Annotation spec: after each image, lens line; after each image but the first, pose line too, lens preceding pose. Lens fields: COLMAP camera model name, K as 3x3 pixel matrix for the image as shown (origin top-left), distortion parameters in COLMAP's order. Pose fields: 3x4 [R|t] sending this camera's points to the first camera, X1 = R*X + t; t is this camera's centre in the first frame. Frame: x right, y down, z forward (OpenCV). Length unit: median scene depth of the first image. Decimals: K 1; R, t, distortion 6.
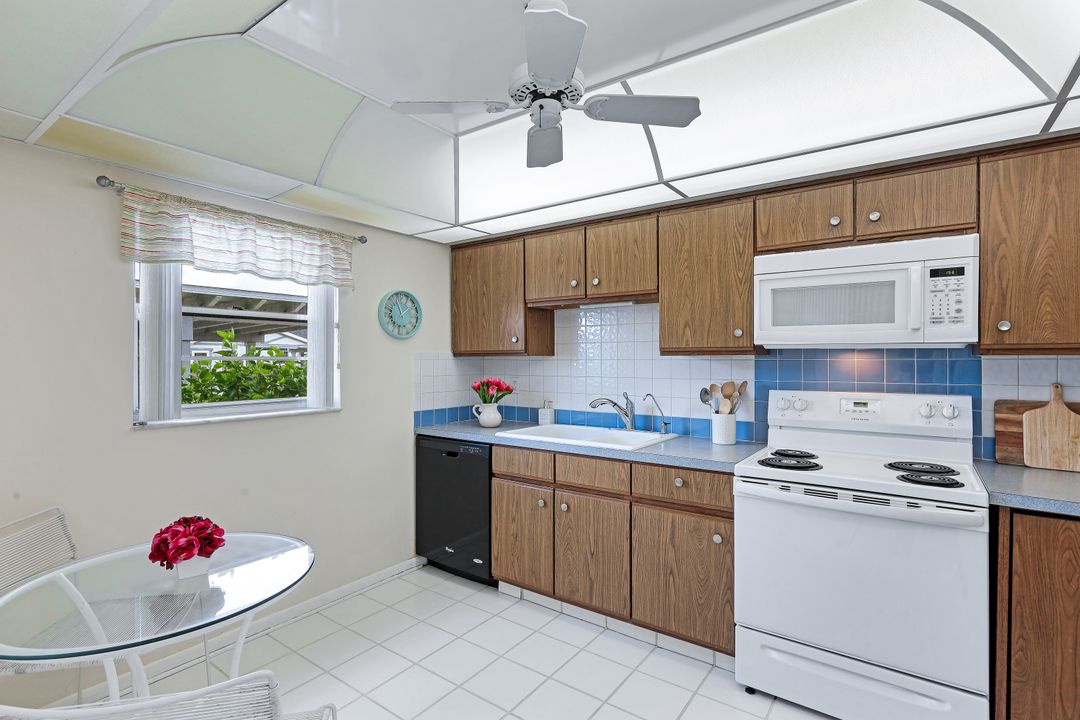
lens RADIAL K [[511.1, 0, 540.0], [0, 511.1, 360.0], [0, 0, 1]] dist [-0.001913, -0.000185]
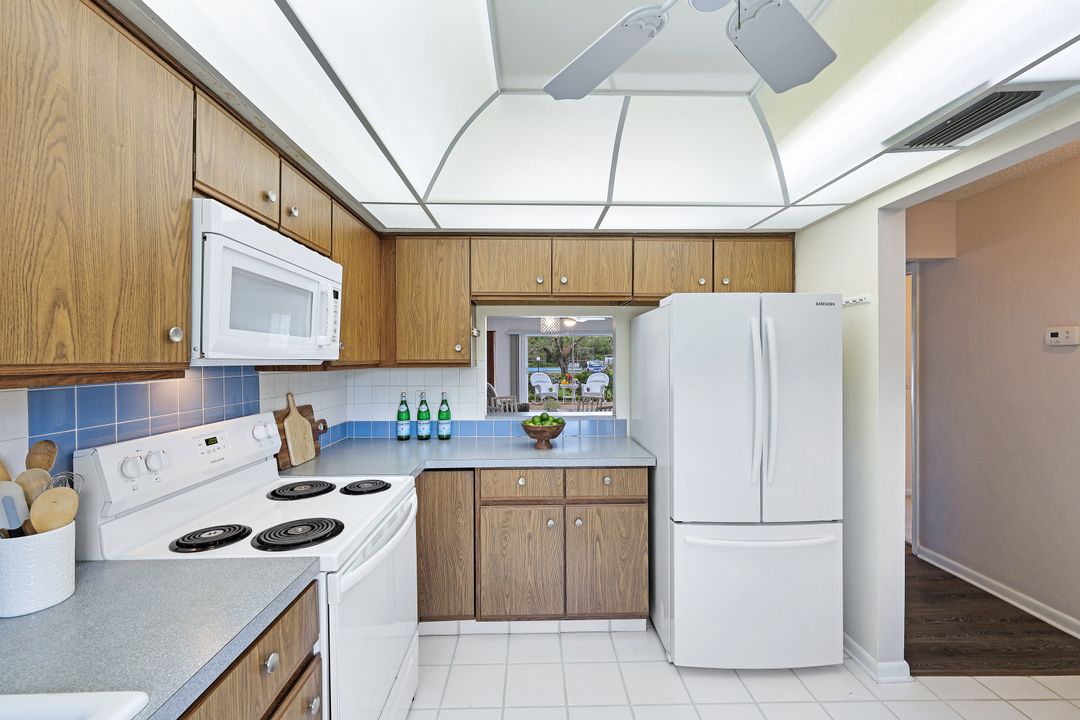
lens RADIAL K [[438.1, 0, 540.0], [0, 438.1, 360.0], [0, 0, 1]] dist [0.000543, 0.000002]
pose [[-0.599471, -0.001700, 0.800394, -0.161594], [0.001874, 0.999992, 0.003528, -0.028626], [-0.800394, 0.003615, -0.599463, 0.936228]]
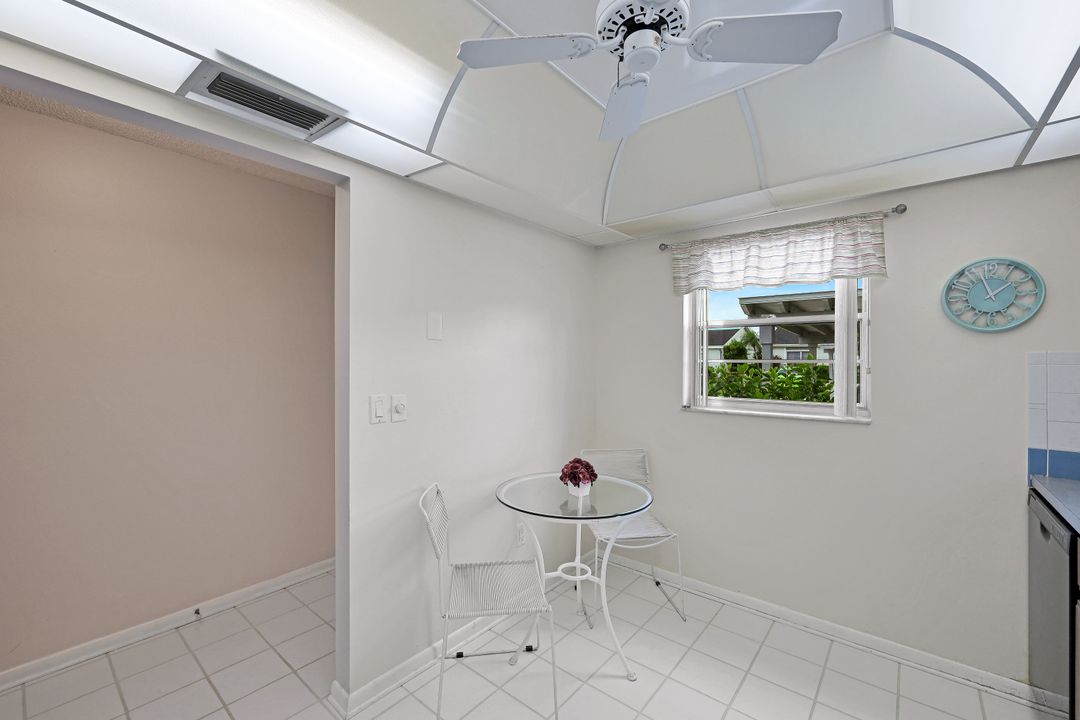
lens RADIAL K [[452.5, 0, 545.5], [0, 452.5, 359.4], [0, 0, 1]] dist [-0.000358, -0.000184]
pose [[-0.059098, 0.002739, -0.998248, 0.438713], [-0.000505, 0.999996, 0.002774, -0.009869], [0.998252, 0.000668, -0.059096, 0.588555]]
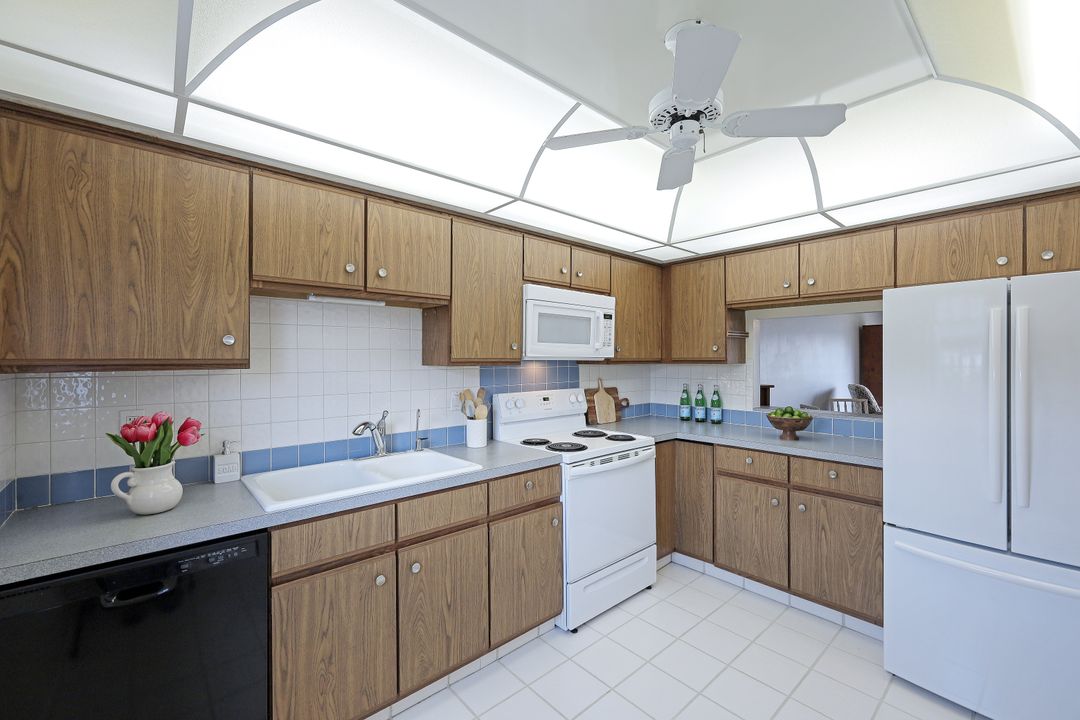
lens RADIAL K [[452.5, 0, 545.5], [0, 452.5, 359.4], [0, 0, 1]] dist [-0.000358, -0.000184]
pose [[0.218020, -0.001639, 0.975943, -0.580602], [0.001028, 0.999998, 0.001450, -0.023712], [-0.975944, 0.000688, 0.218022, 0.681288]]
